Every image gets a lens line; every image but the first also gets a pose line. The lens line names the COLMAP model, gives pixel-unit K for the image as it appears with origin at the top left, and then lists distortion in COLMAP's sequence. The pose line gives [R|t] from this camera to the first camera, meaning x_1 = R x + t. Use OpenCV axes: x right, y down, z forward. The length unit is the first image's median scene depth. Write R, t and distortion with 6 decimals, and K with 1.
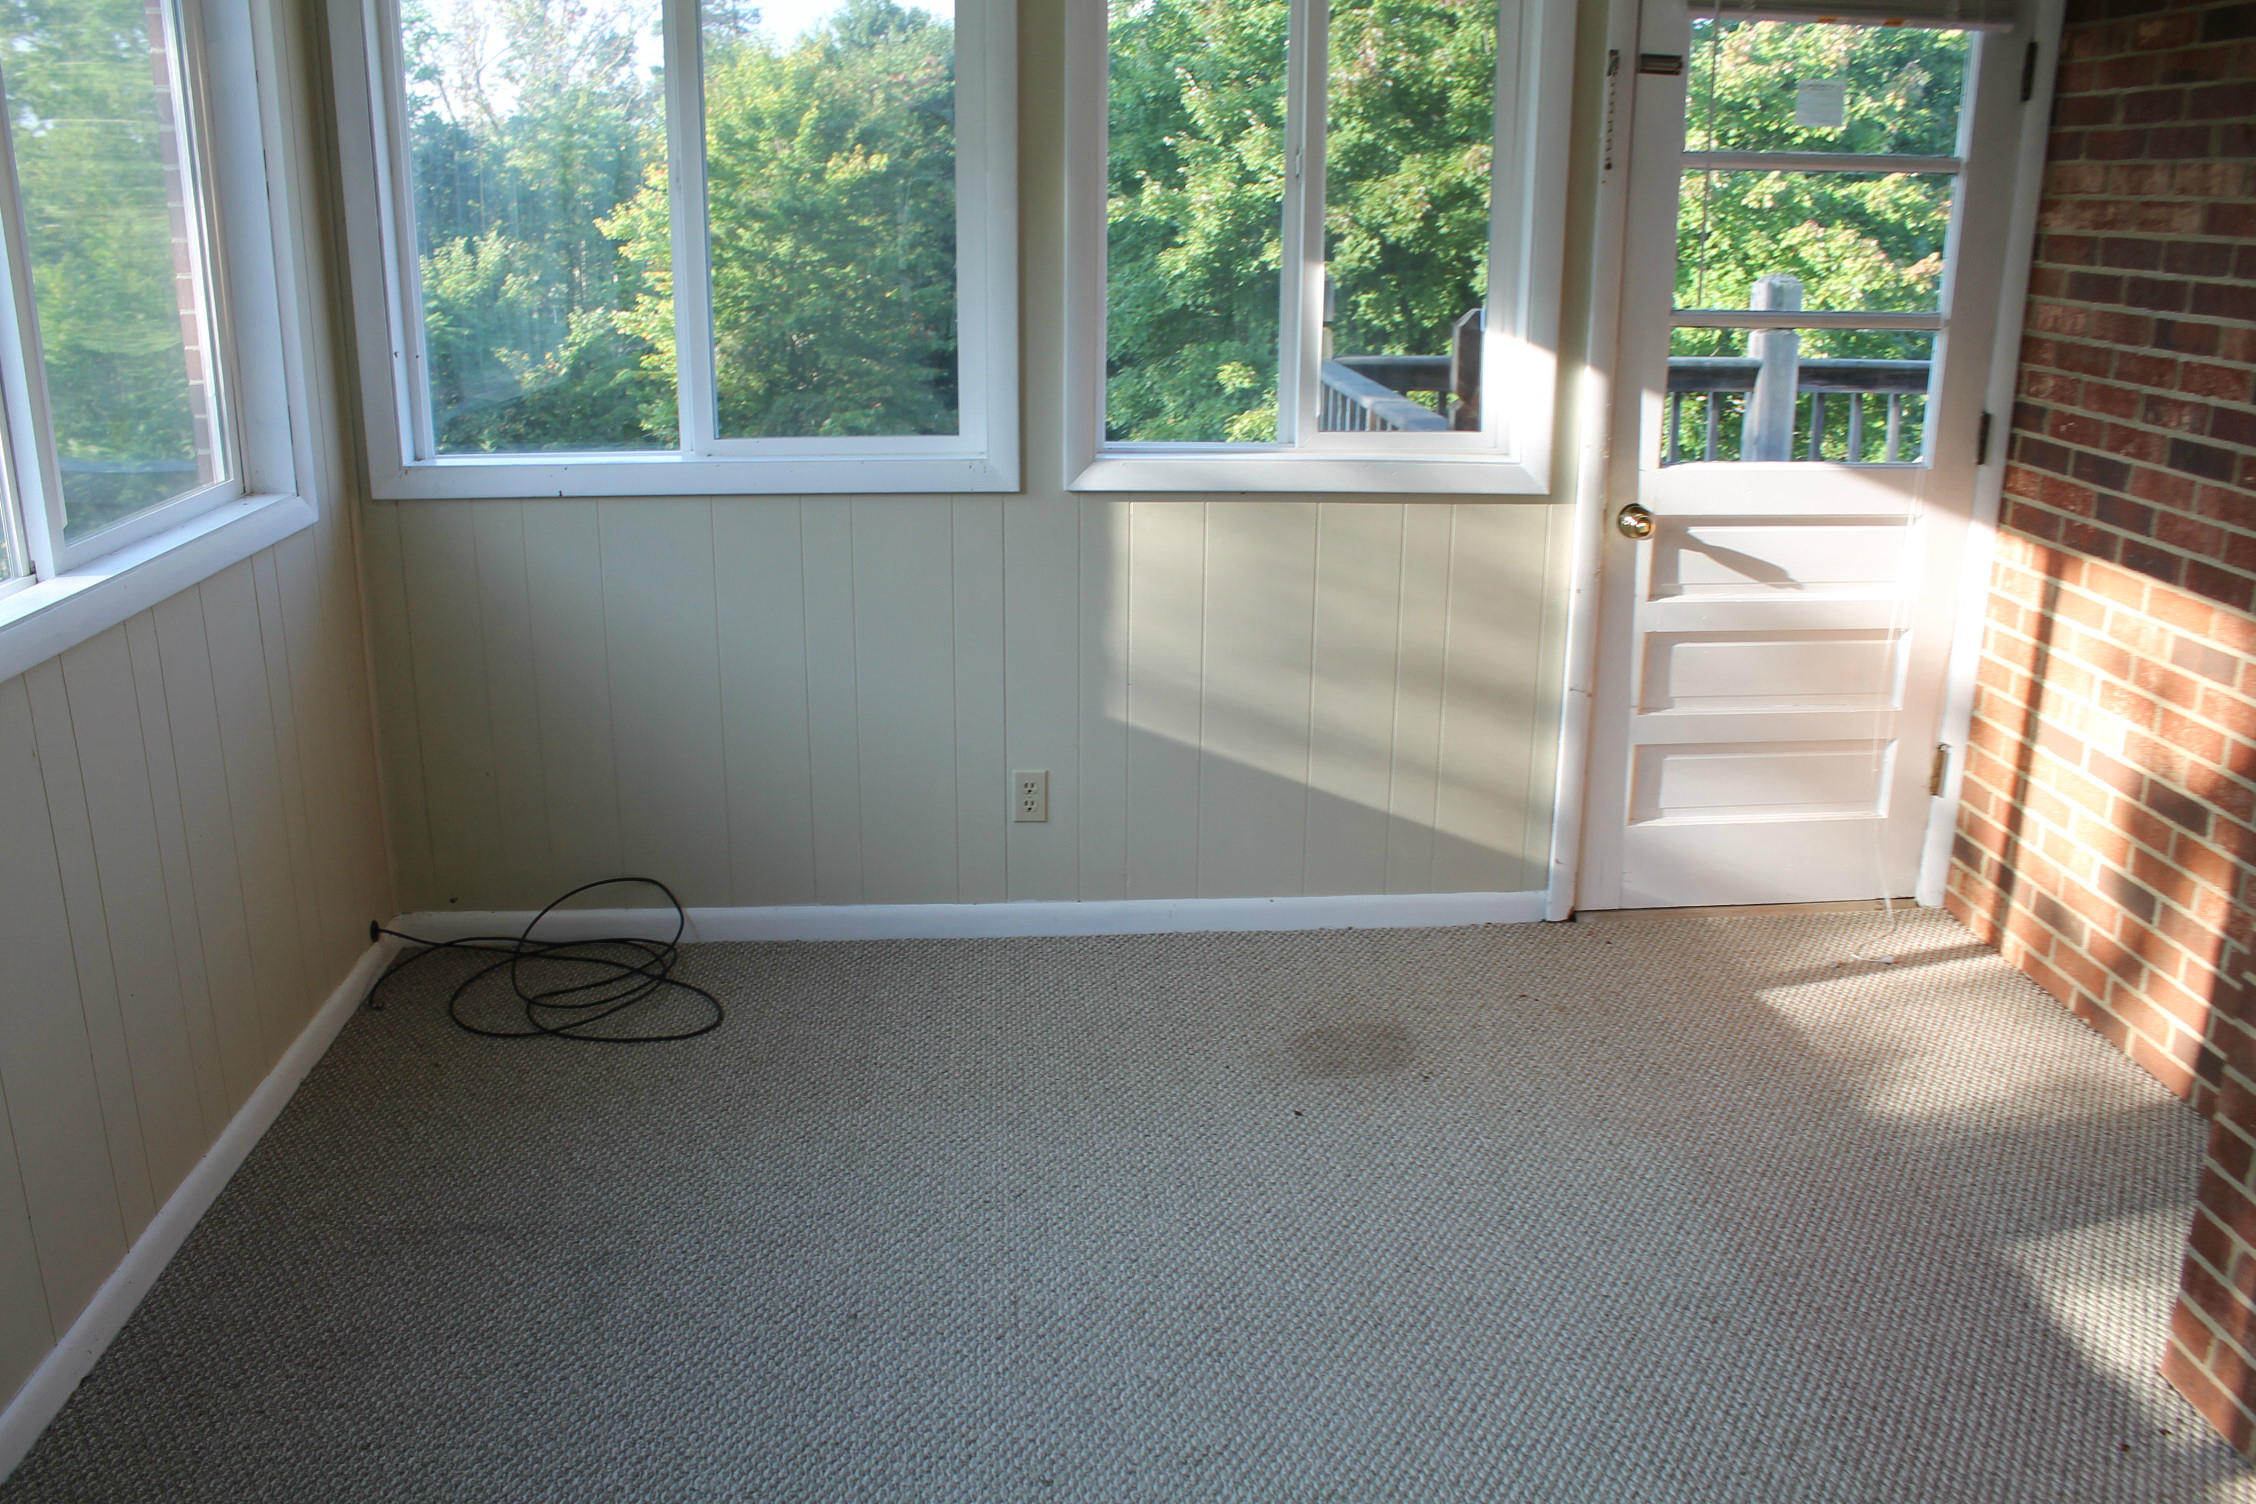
lens RADIAL K [[1865.7, 0, 1128.0], [0, 1865.7, 752.0], [0, 0, 1]] dist [-0.148520, 0.005084]
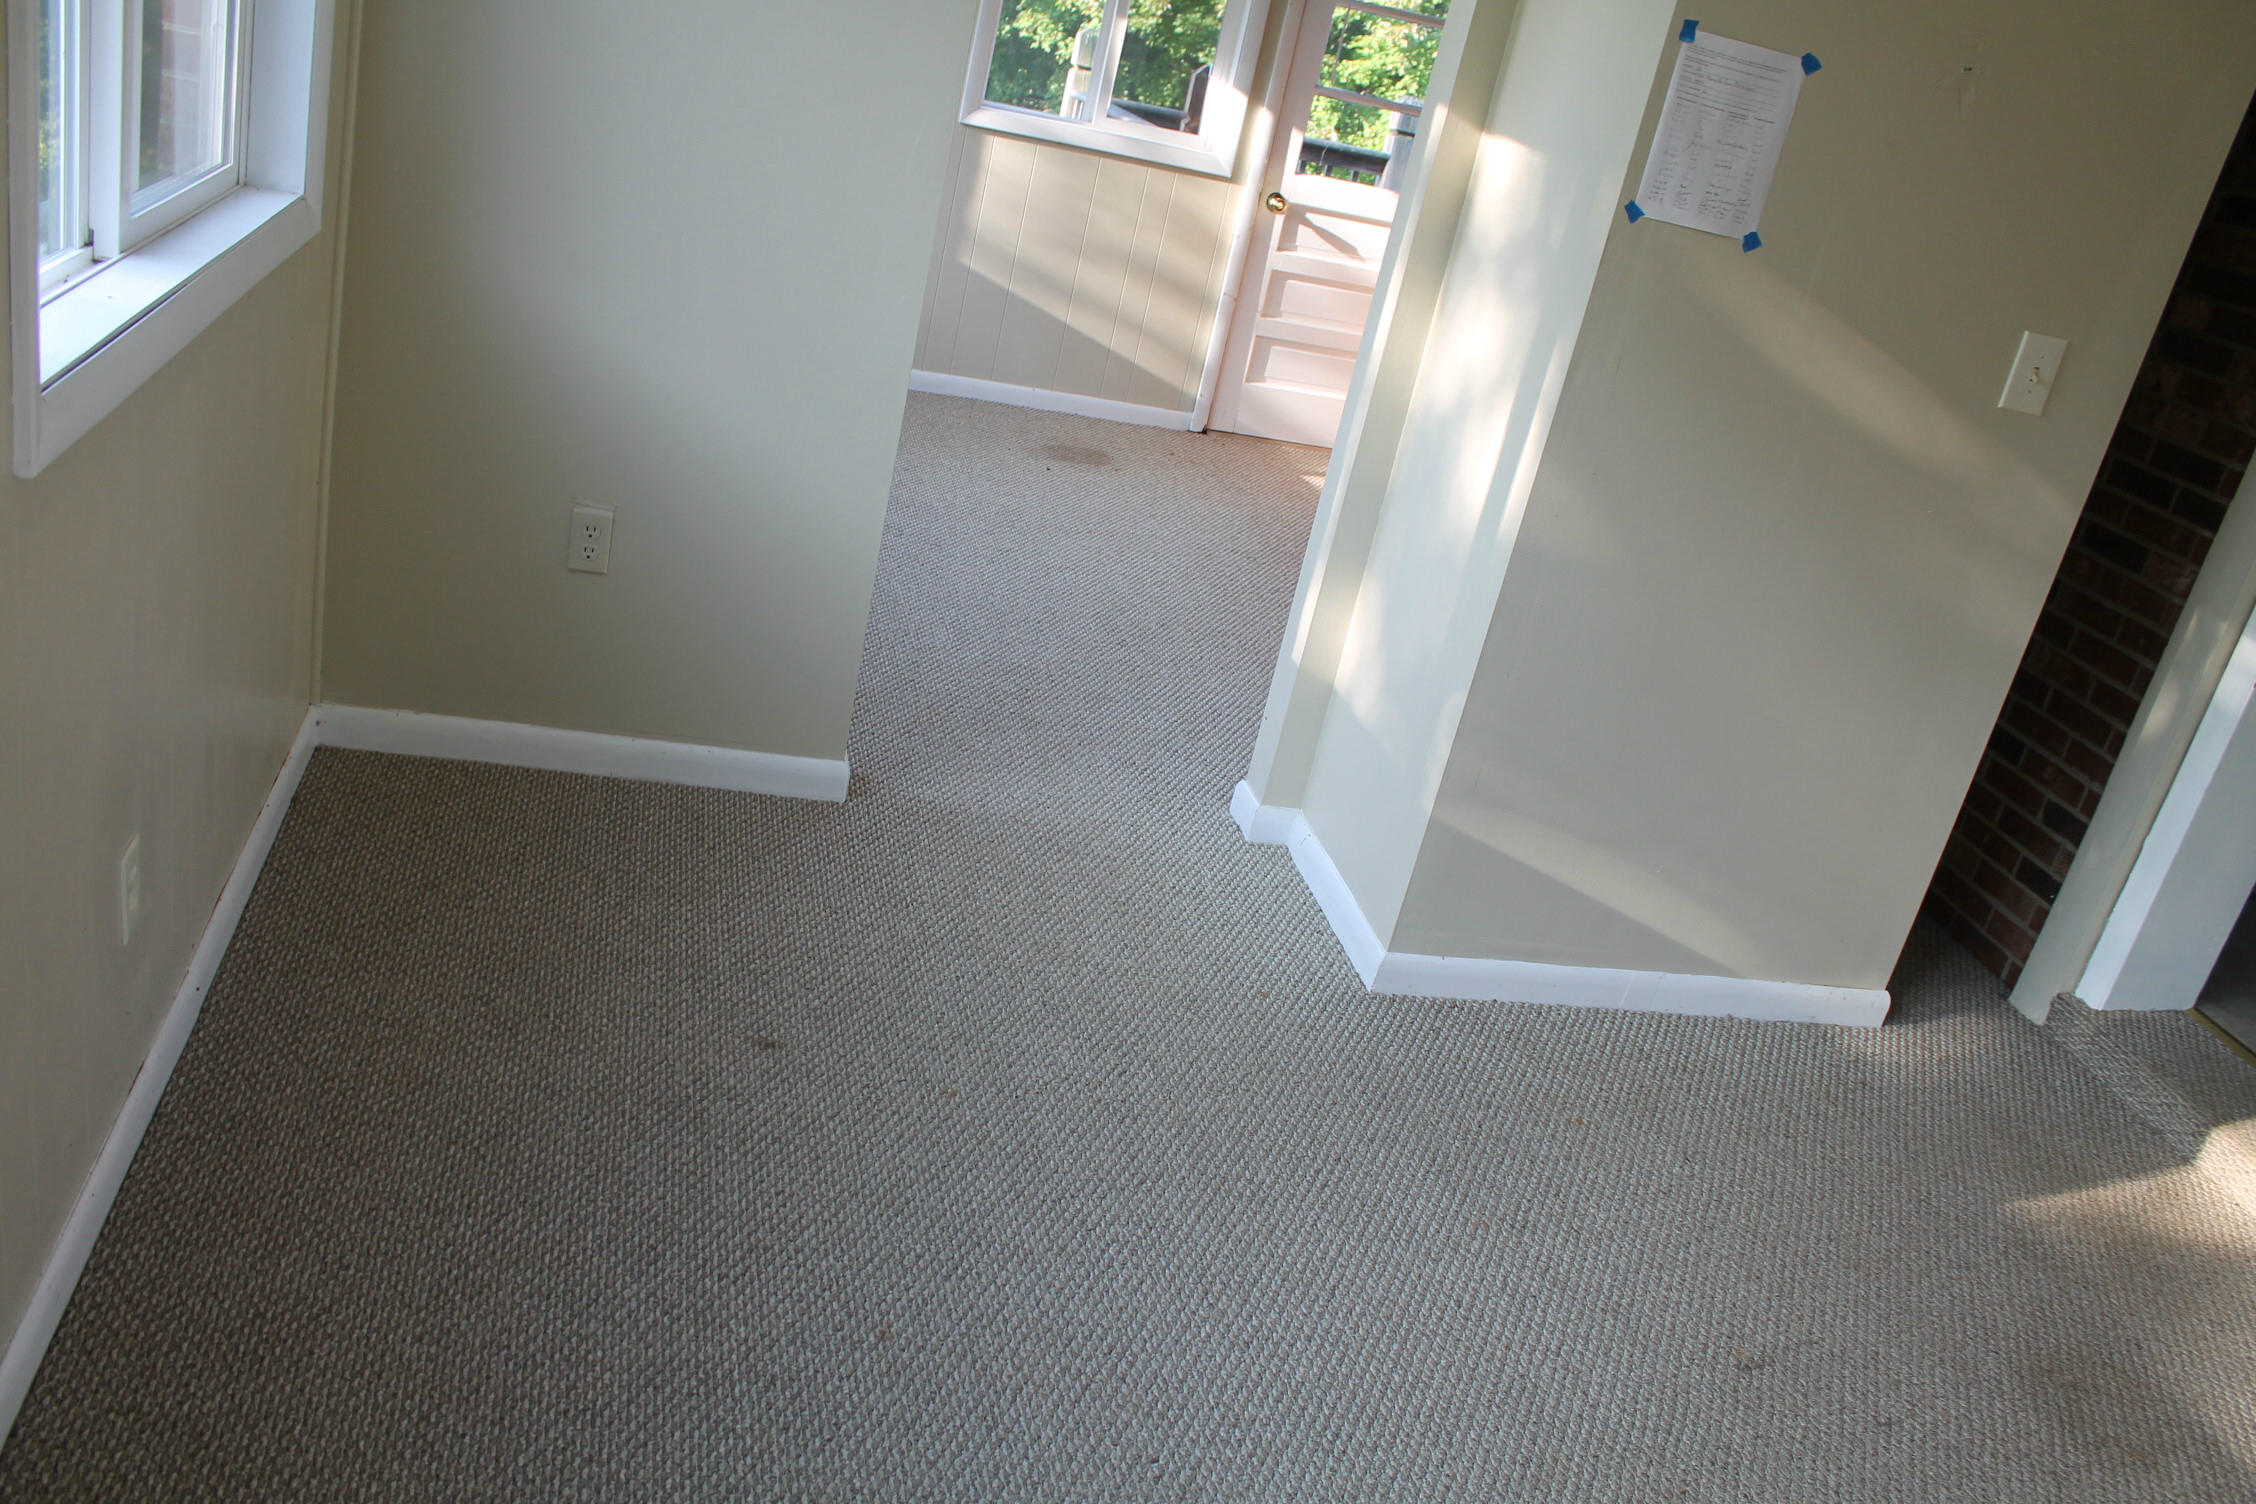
lens RADIAL K [[1865.7, 0, 1128.0], [0, 1865.7, 752.0], [0, 0, 1]] dist [-0.148520, 0.005084]
pose [[0.970044, 0.131371, 0.204346, -0.141640], [-0.154048, 0.983063, 0.099279, 0.225143], [-0.187842, -0.127784, 0.973851, -0.704353]]
